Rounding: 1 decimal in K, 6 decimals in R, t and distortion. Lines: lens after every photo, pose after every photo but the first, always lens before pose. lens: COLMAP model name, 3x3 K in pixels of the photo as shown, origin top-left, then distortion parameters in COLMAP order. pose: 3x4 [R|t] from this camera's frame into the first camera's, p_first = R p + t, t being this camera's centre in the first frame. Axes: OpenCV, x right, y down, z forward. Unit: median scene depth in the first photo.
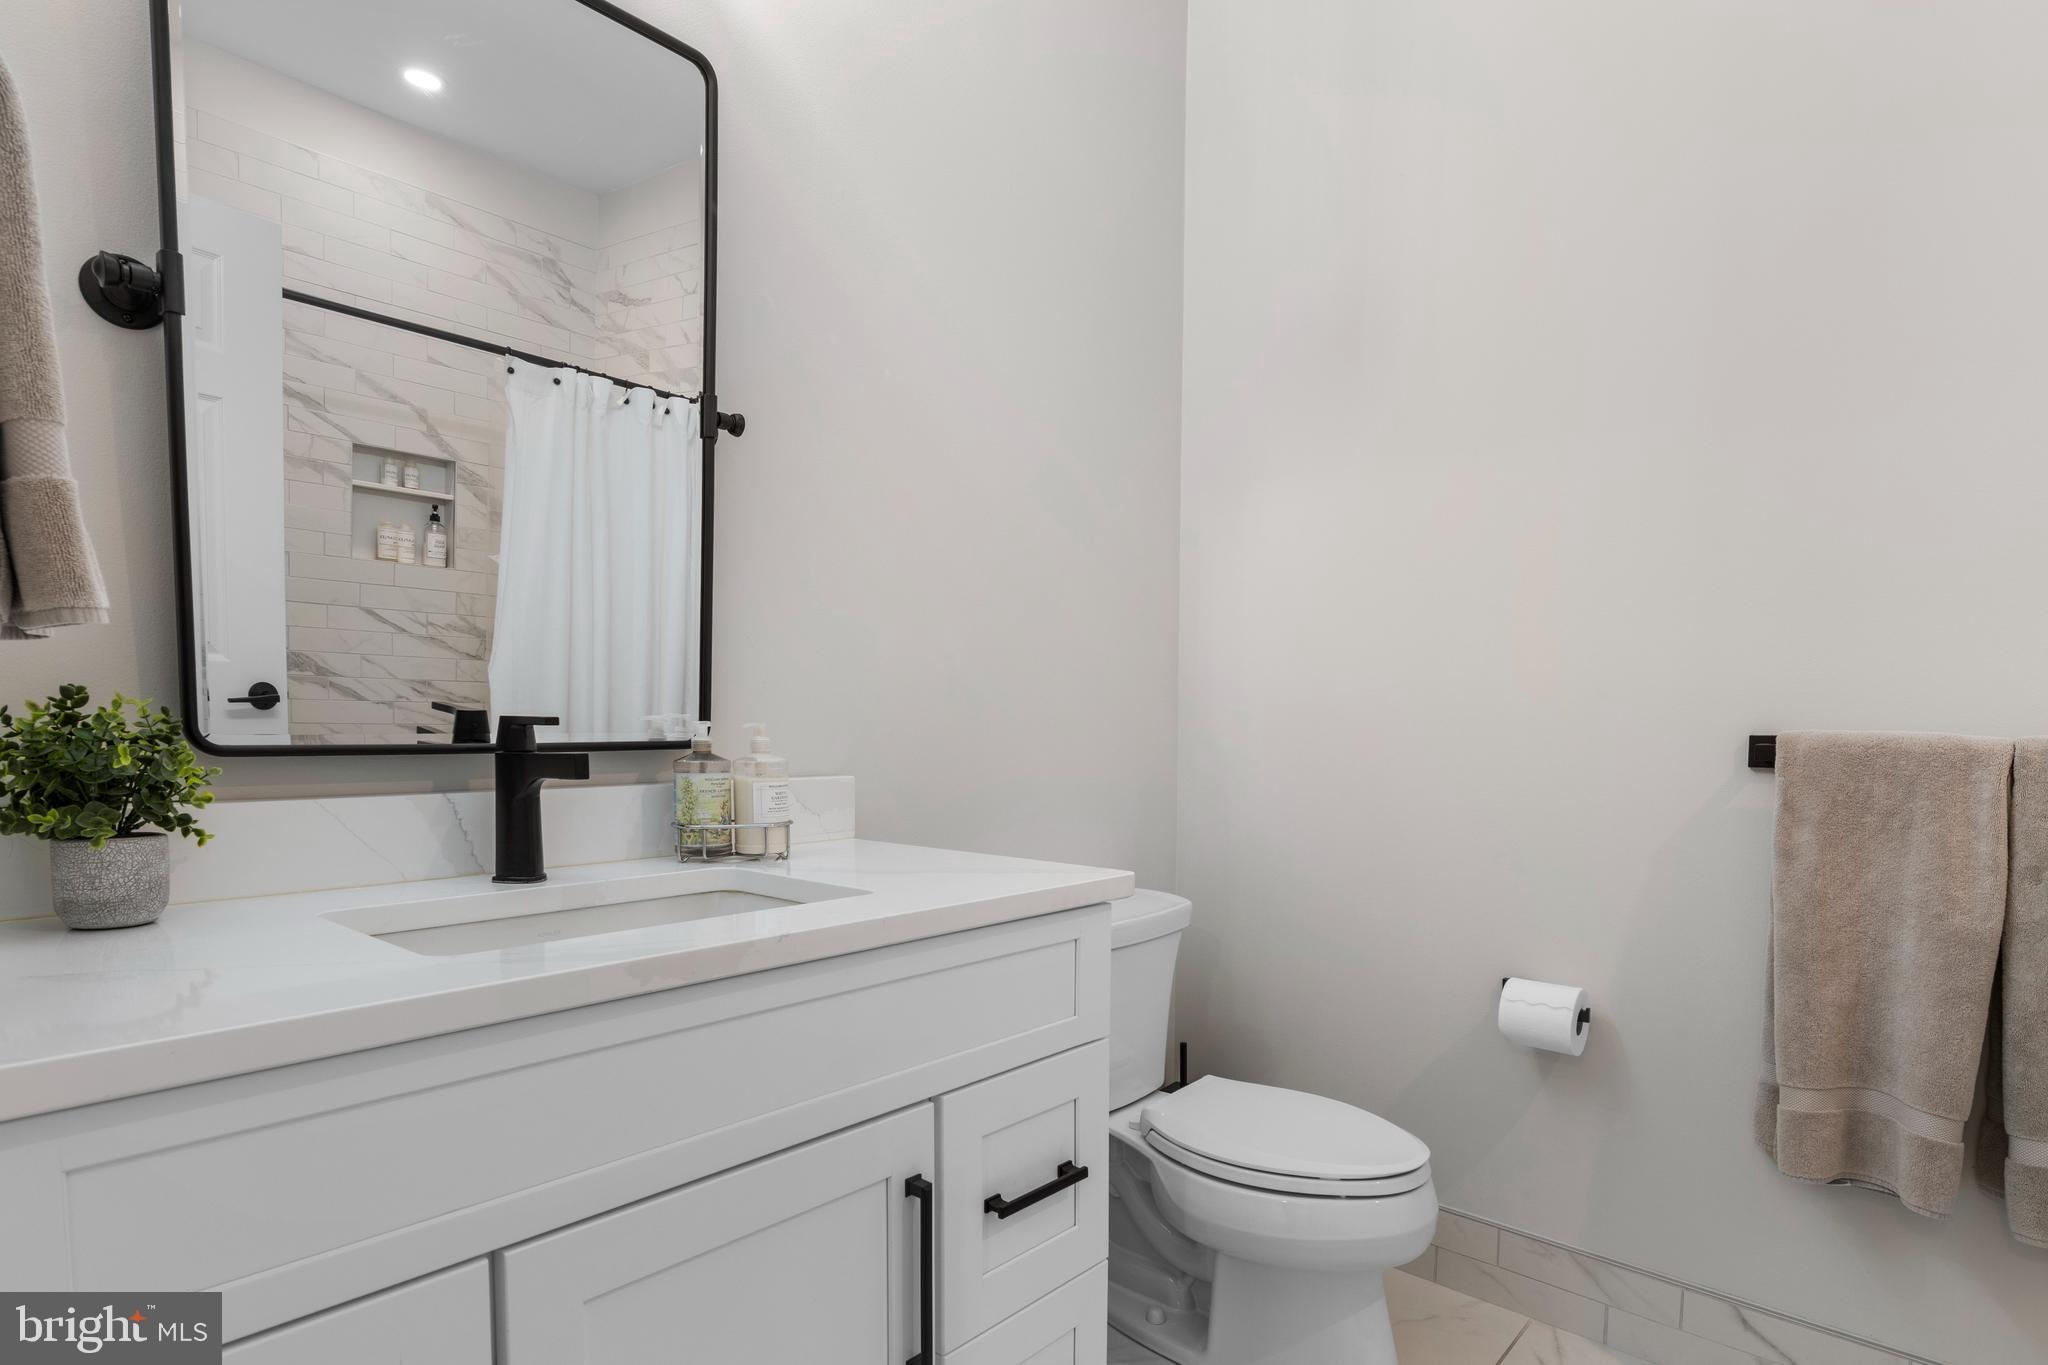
lens RADIAL K [[1060.6, 0, 1031.5], [0, 1060.6, 681.8], [0, 0, 1]] dist [0.003574, 0.000612]
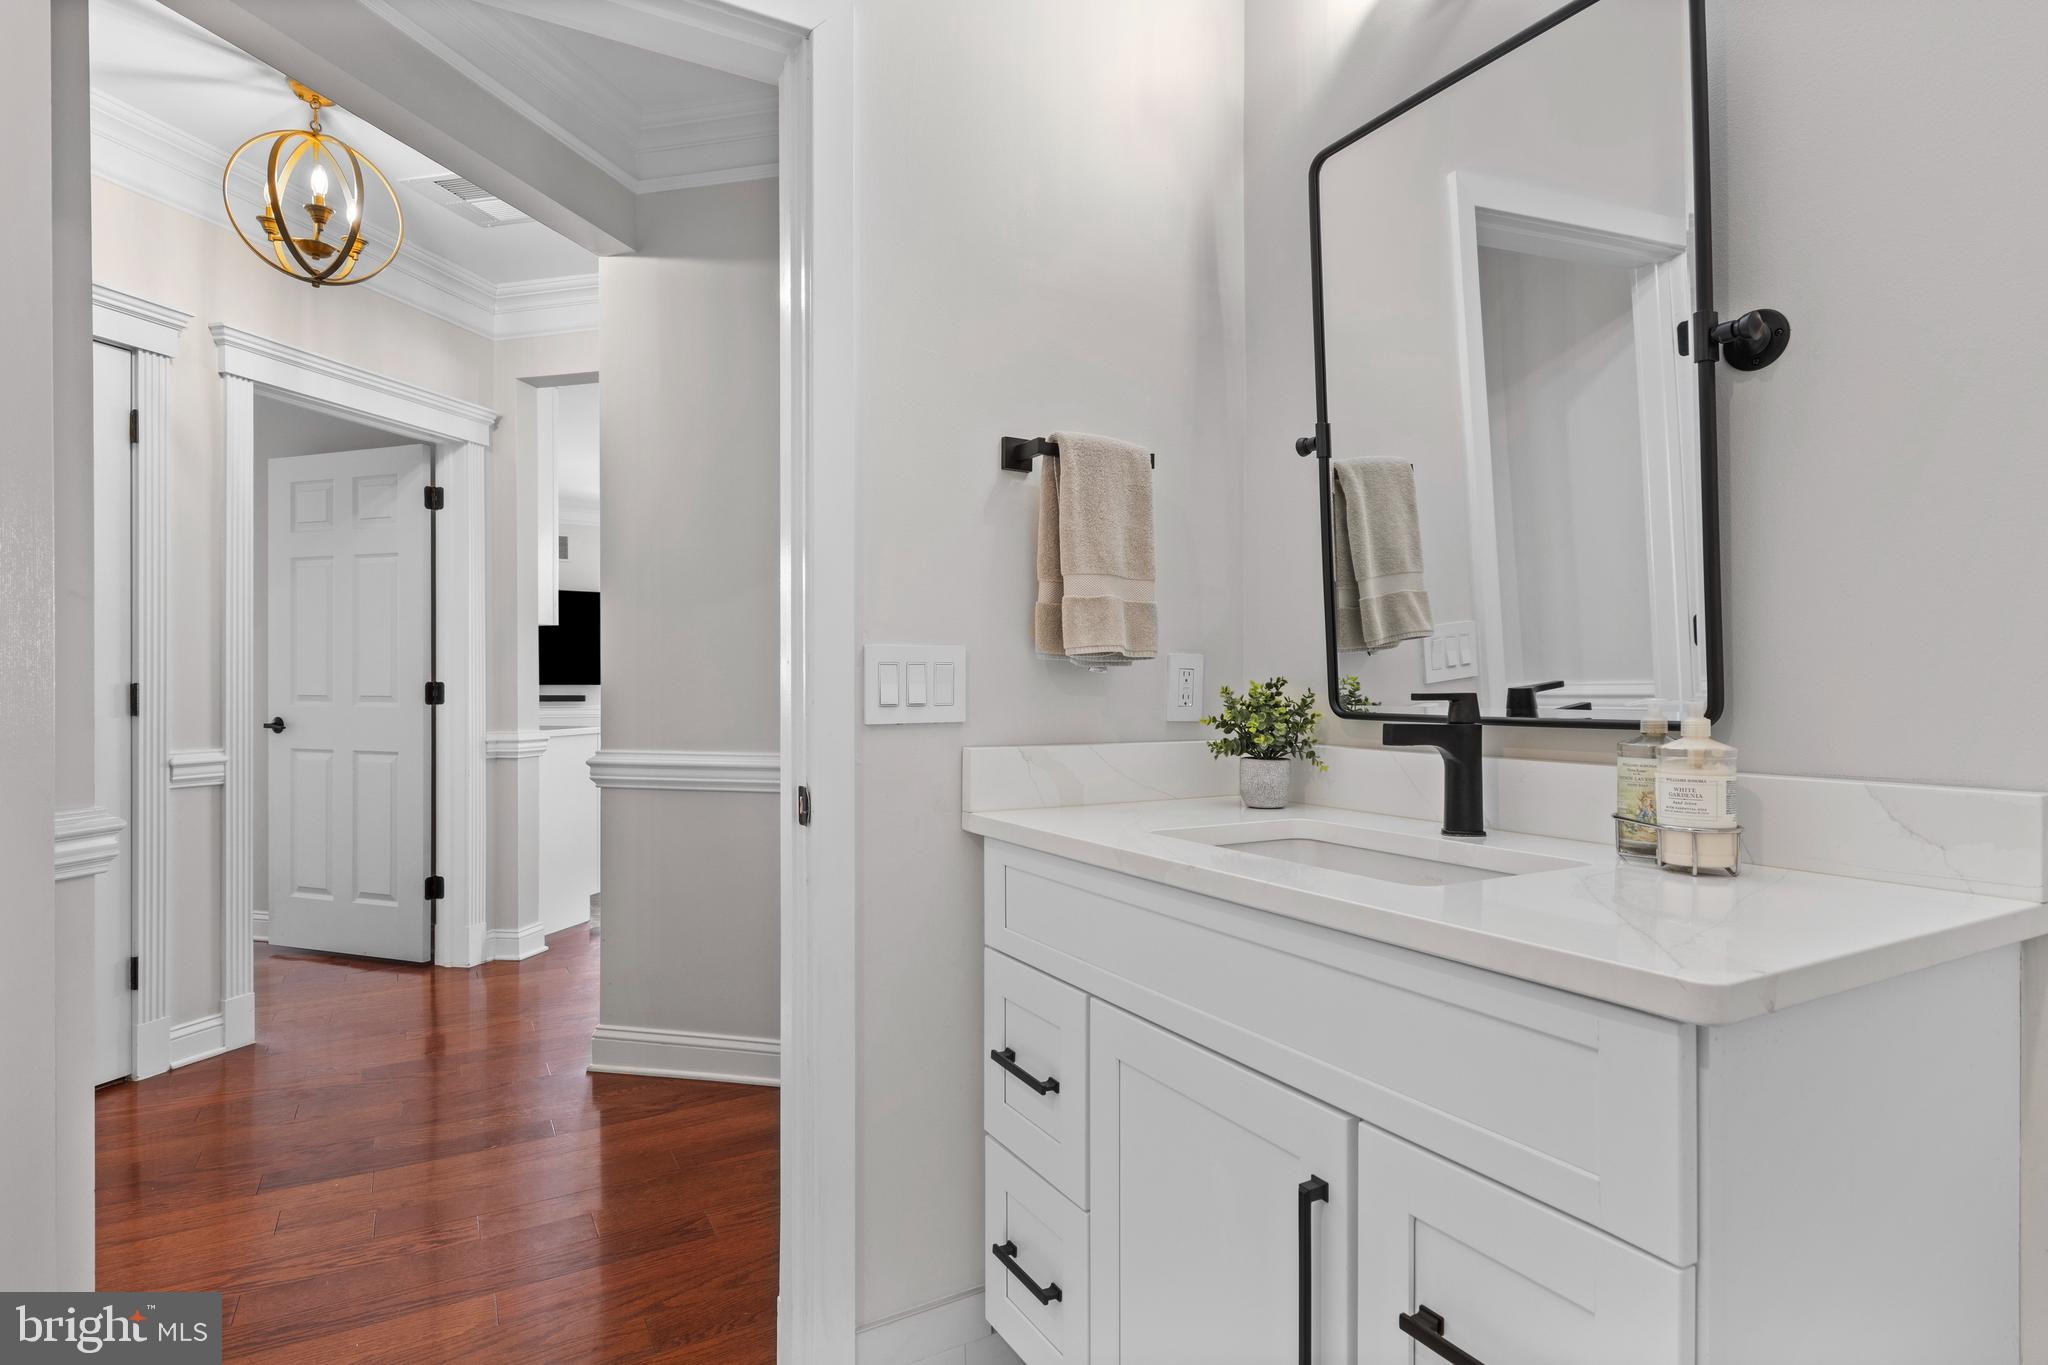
lens RADIAL K [[1060.6, 0, 1031.5], [0, 1060.6, 681.8], [0, 0, 1]] dist [0.003574, 0.000612]
pose [[-0.330195, -0.019376, -0.943714, 0.753571], [0.024932, 0.999261, -0.029240, 0.043419], [0.943584, -0.033183, -0.329468, 0.940385]]
